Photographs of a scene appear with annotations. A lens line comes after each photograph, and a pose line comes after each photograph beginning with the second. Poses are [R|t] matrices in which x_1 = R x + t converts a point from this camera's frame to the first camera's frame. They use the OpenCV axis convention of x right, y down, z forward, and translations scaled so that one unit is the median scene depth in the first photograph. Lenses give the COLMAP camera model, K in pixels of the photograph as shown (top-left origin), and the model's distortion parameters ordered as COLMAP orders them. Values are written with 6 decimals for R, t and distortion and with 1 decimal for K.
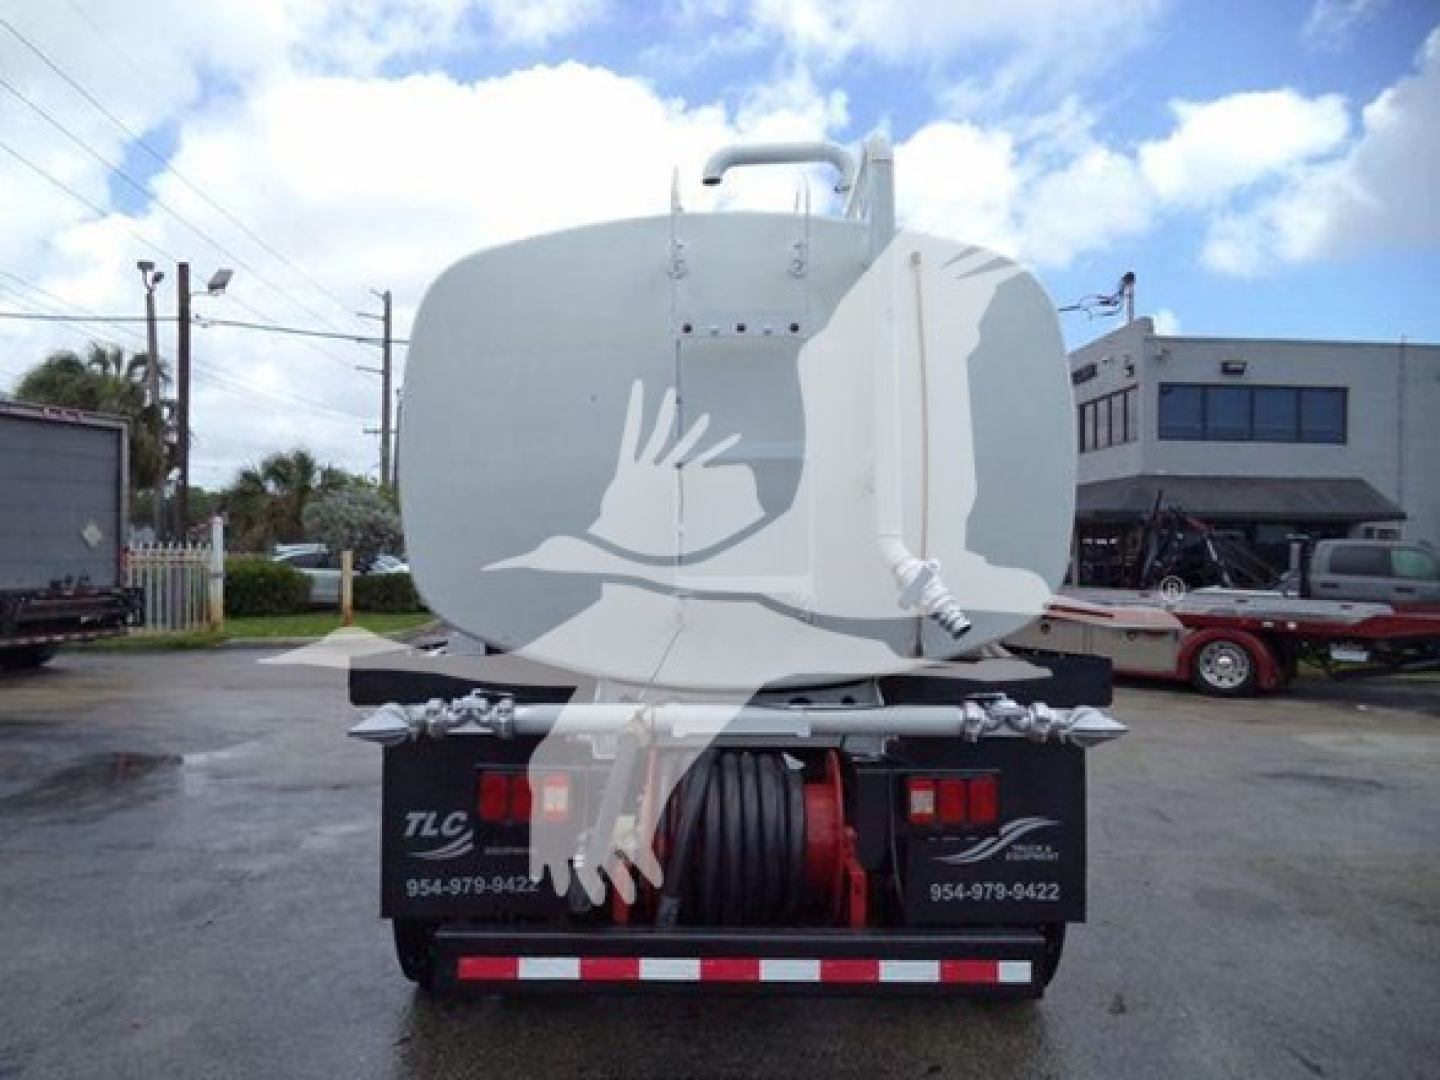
lens RADIAL K [[1184.6, 0, 722.7], [0, 1184.6, 531.5], [0, 0, 1]] dist [-0.028562, -0.000319]
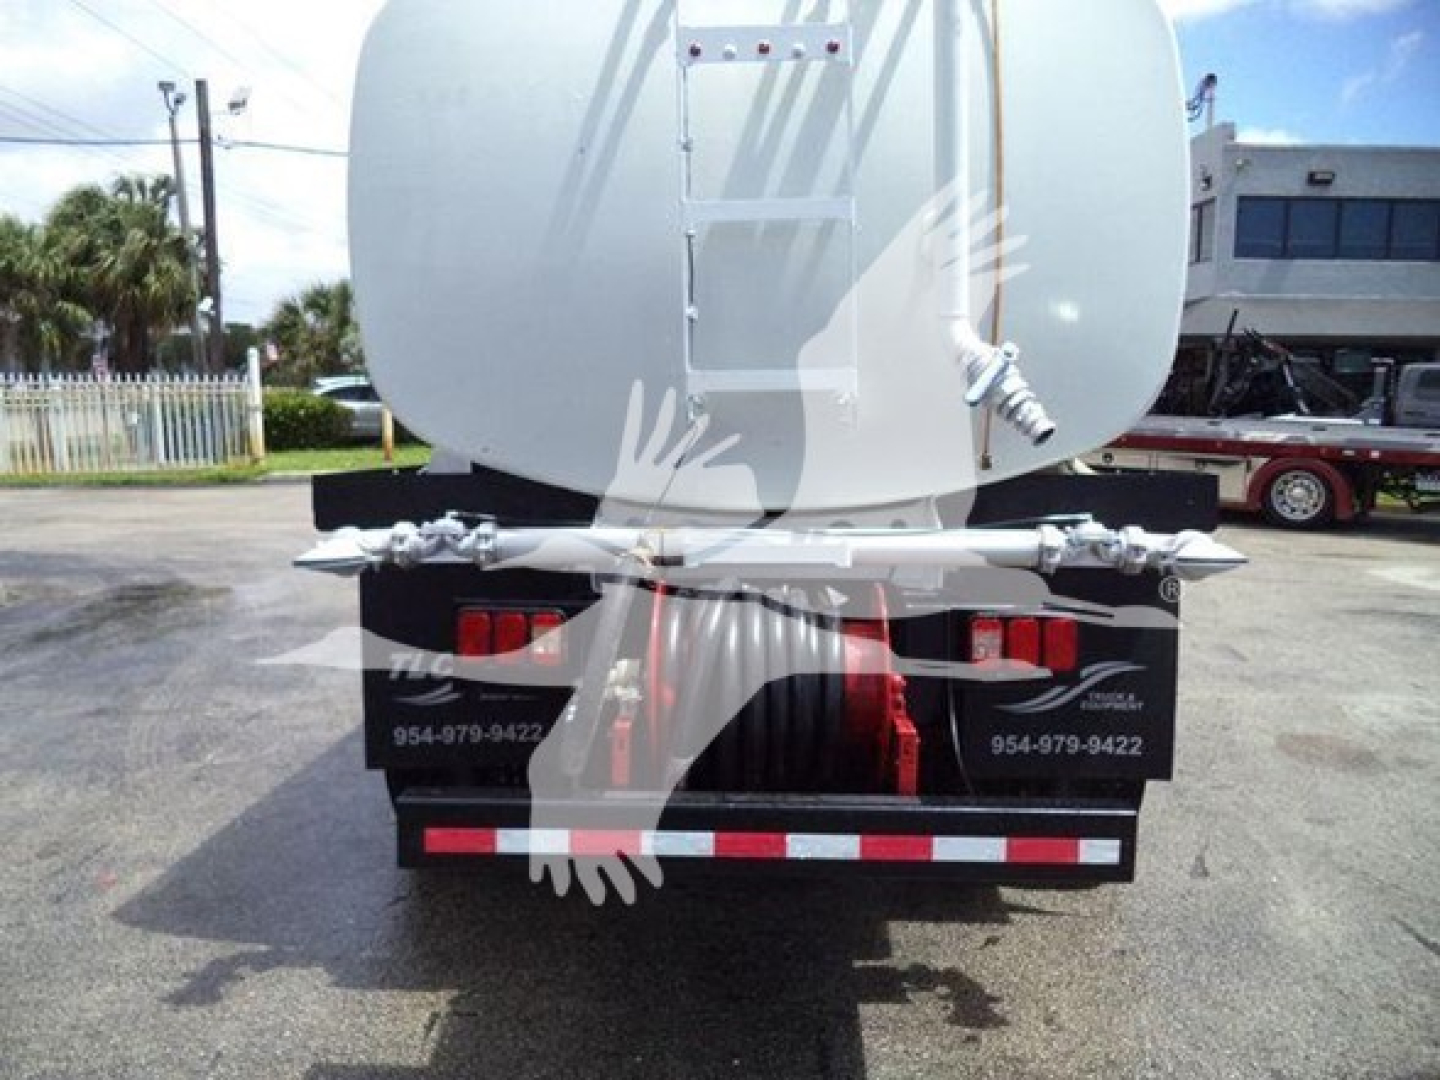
lens RADIAL K [[1187.4, 0, 717.5], [0, 1187.4, 535.1], [0, 0, 1]] dist [-0.000143, -0.061251]
pose [[0.998938, -0.000716, -0.046060, 0.005220], [0.007233, 0.989914, 0.141488, 0.009431], [0.045494, -0.141671, 0.988868, 0.050291]]
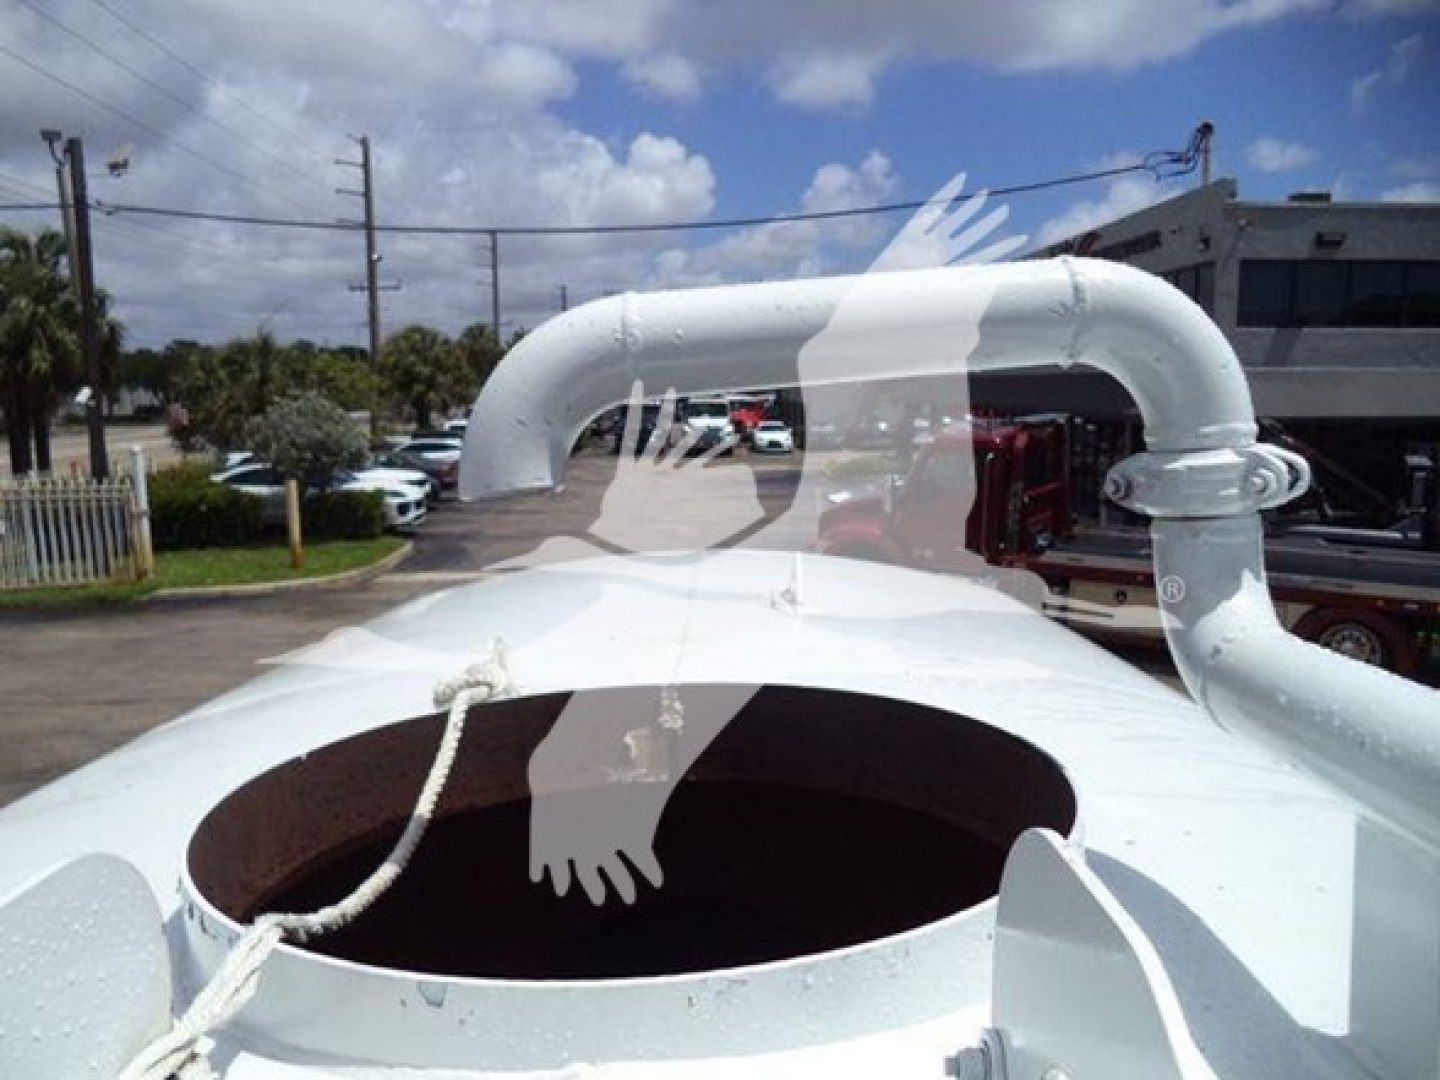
lens RADIAL K [[1184.6, 0, 722.7], [0, 1184.6, 531.5], [0, 0, 1]] dist [-0.028562, -0.000319]
pose [[0.999750, -0.018183, -0.013041, 0.018807], [0.019784, 0.990577, 0.135523, -0.126947], [0.010454, -0.135747, 0.990688, 0.321393]]
